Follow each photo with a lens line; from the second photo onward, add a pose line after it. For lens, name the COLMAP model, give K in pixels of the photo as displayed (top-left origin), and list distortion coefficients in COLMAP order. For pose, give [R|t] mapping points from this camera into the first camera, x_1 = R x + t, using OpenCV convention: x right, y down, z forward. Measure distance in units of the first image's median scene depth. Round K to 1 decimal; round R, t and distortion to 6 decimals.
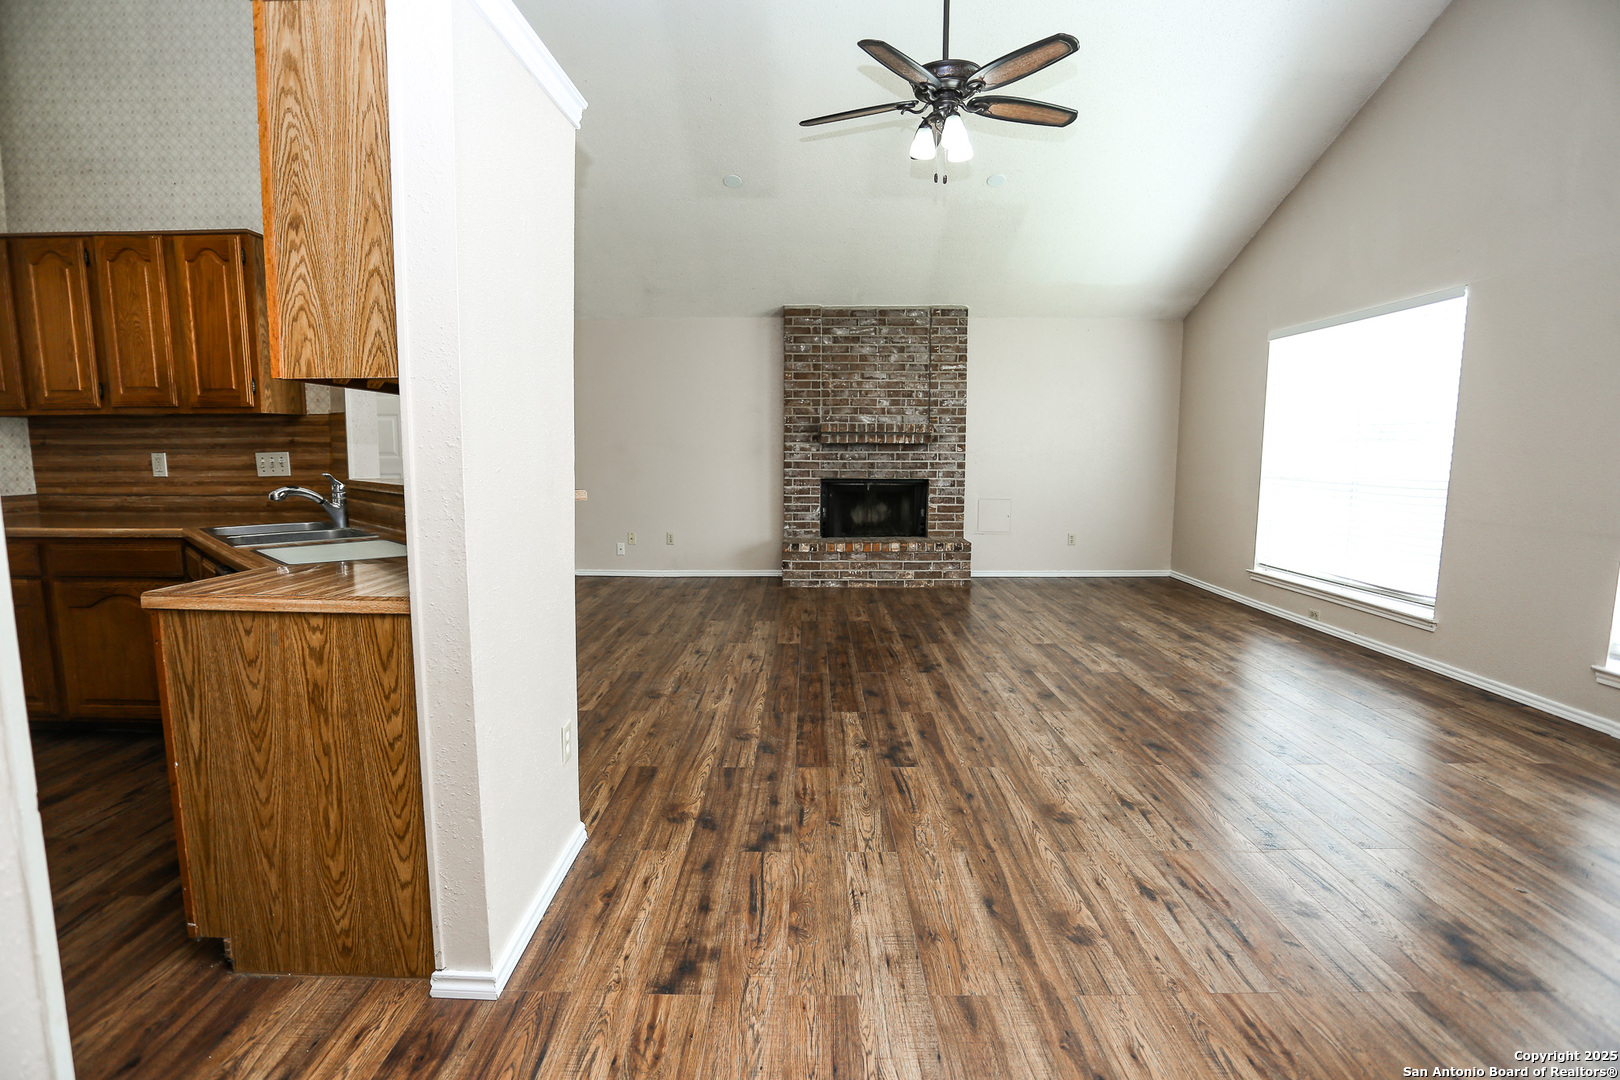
lens RADIAL K [[802.0, 0, 806.0], [0, 802.0, 546.4], [0, 0, 1]] dist [-0.068276, 0.028269]
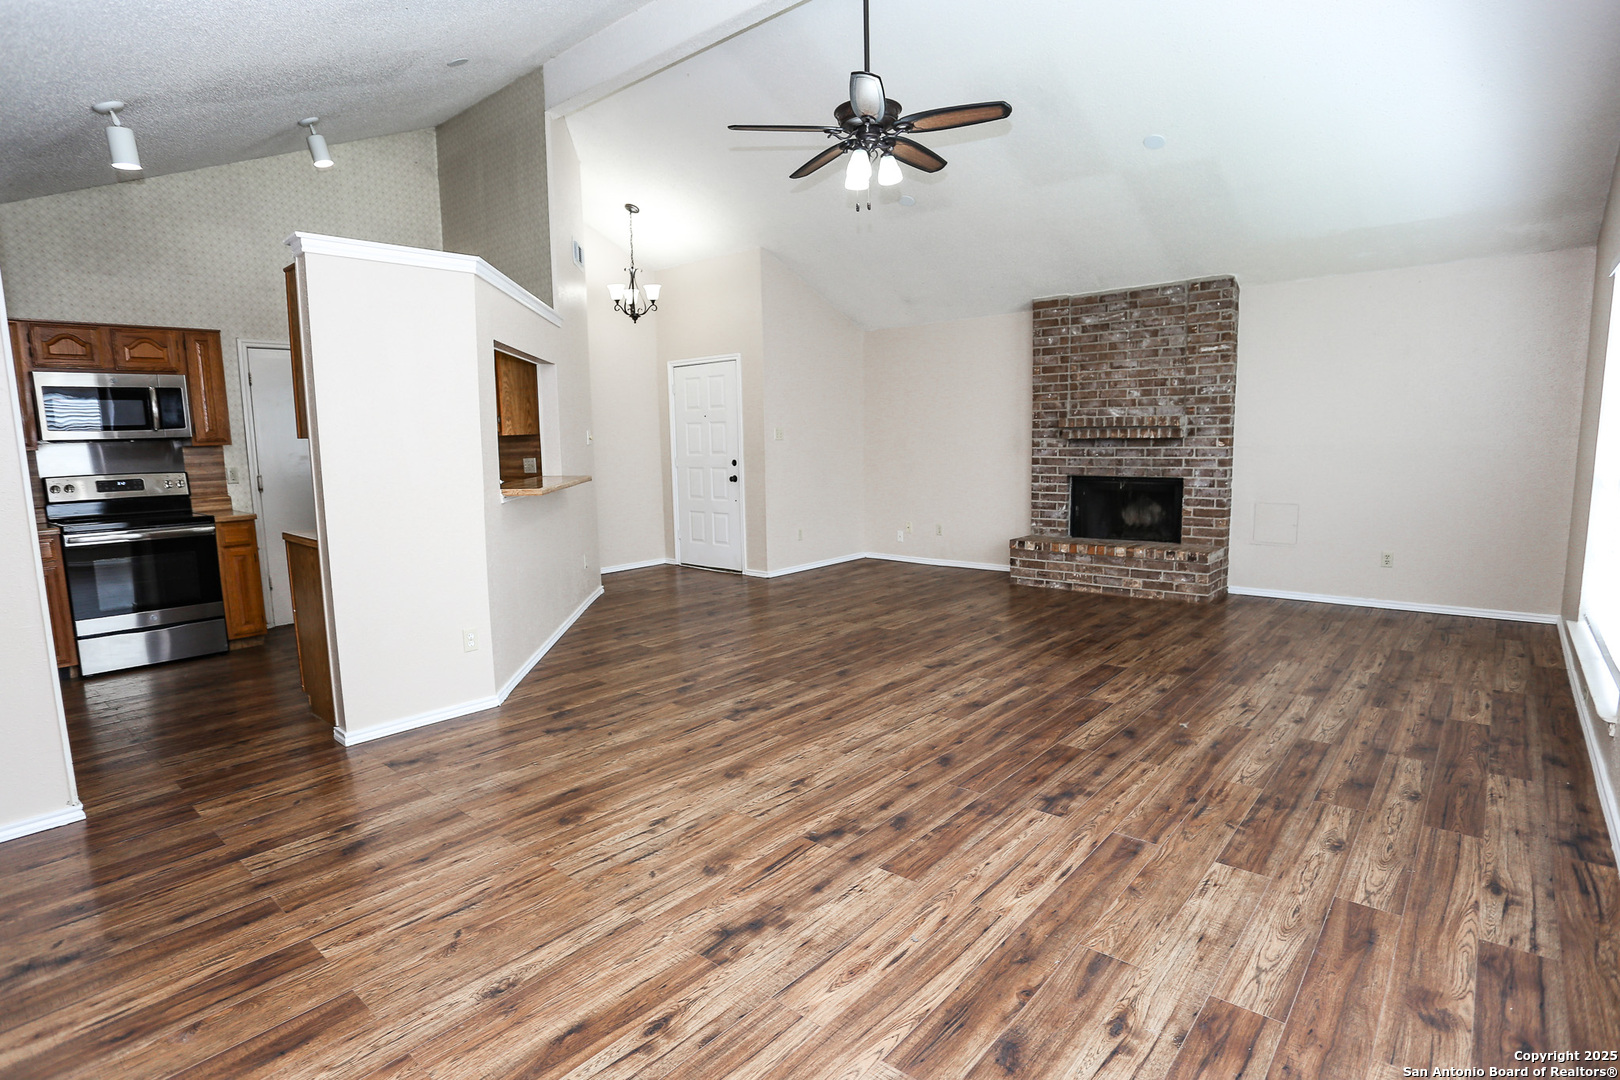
lens RADIAL K [[833.2, 0, 800.4], [0, 833.2, 546.2], [0, 0, 1]] dist [-0.071085, 0.030815]
pose [[0.754179, 0.068072, -0.653131, 0.838368], [-0.058508, 0.997622, 0.036417, -0.034284], [0.654057, 0.010749, 0.756369, 0.085957]]
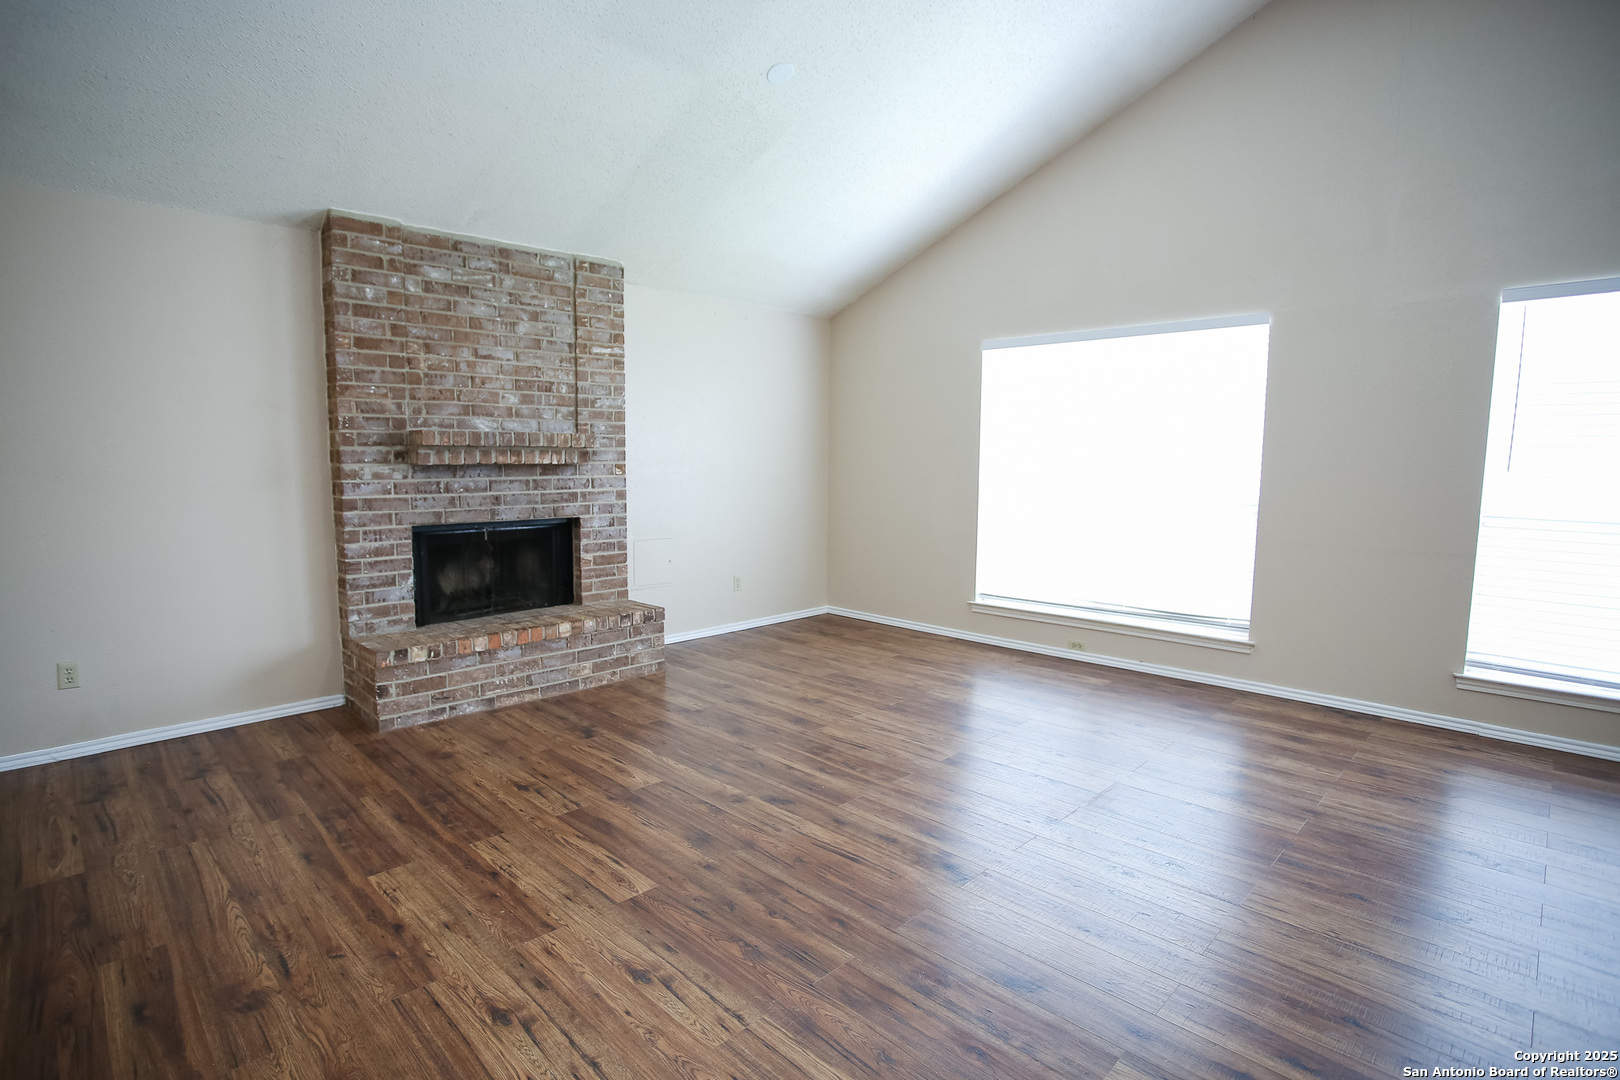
lens RADIAL K [[803.7, 0, 802.1], [0, 803.7, 544.8], [0, 0, 1]] dist [-0.075968, 0.032139]
pose [[0.704075, -0.074524, 0.706204, -0.361043], [0.083353, 0.996276, 0.022032, -0.118141], [-0.705217, 0.043352, 0.707665, 0.789509]]
